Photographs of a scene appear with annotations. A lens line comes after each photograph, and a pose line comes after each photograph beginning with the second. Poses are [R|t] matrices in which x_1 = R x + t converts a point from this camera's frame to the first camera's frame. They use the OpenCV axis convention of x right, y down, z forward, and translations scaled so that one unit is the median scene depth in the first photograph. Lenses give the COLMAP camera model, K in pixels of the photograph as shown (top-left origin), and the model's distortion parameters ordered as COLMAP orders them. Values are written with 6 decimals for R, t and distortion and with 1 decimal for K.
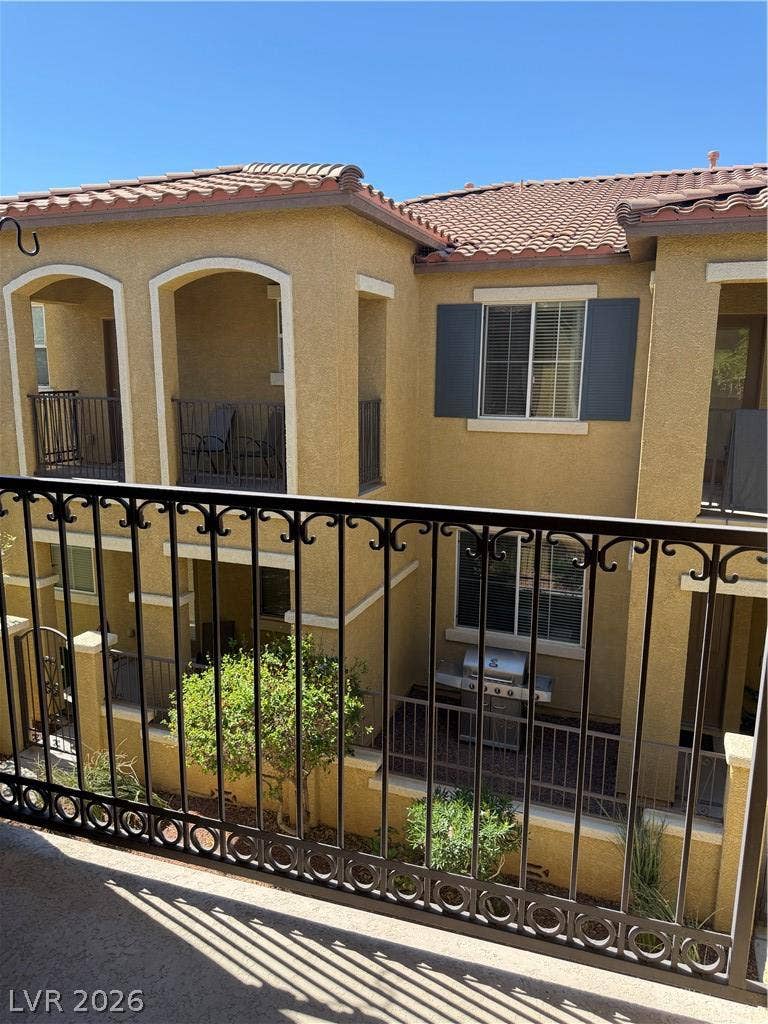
lens RADIAL K [[732.1, 0, 384.9], [0, 732.1, 511.3], [0, 0, 1]] dist [0.034535, -0.049303]
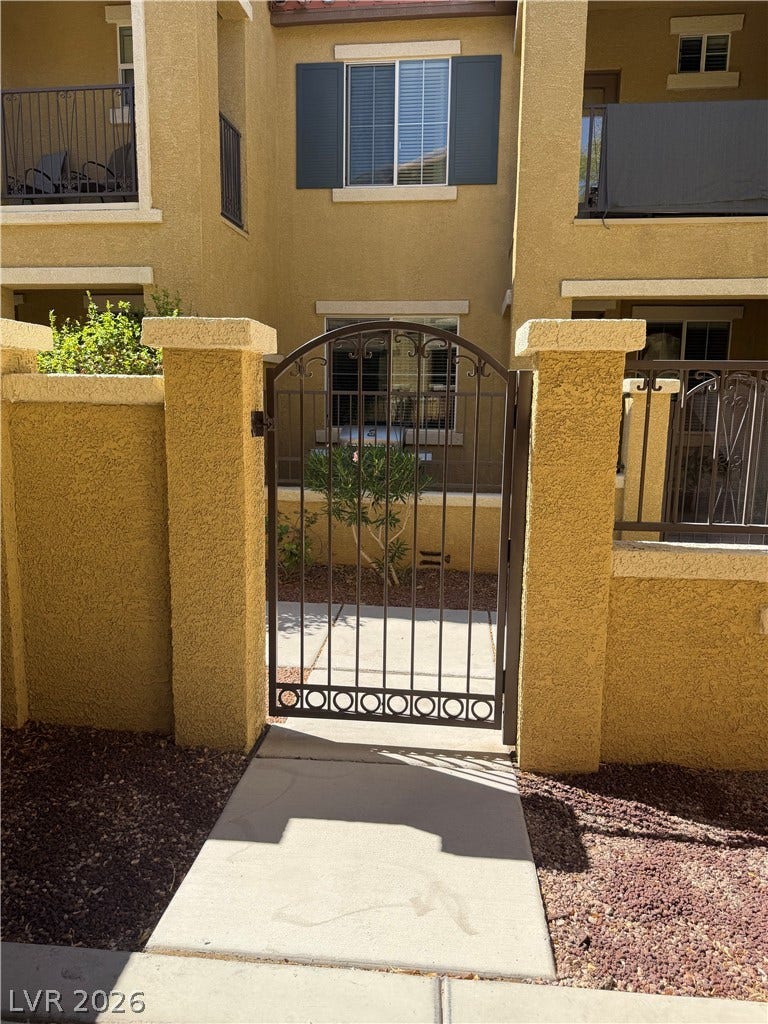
lens RADIAL K [[732.1, 0, 382.6], [0, 732.1, 512.4], [0, 0, 1]] dist [0.034535, -0.049303]
pose [[0.976228, -0.034695, 0.213950, -0.042365], [0.039156, 0.999094, -0.016648, 0.318450], [-0.213179, 0.024630, 0.976703, 0.075567]]
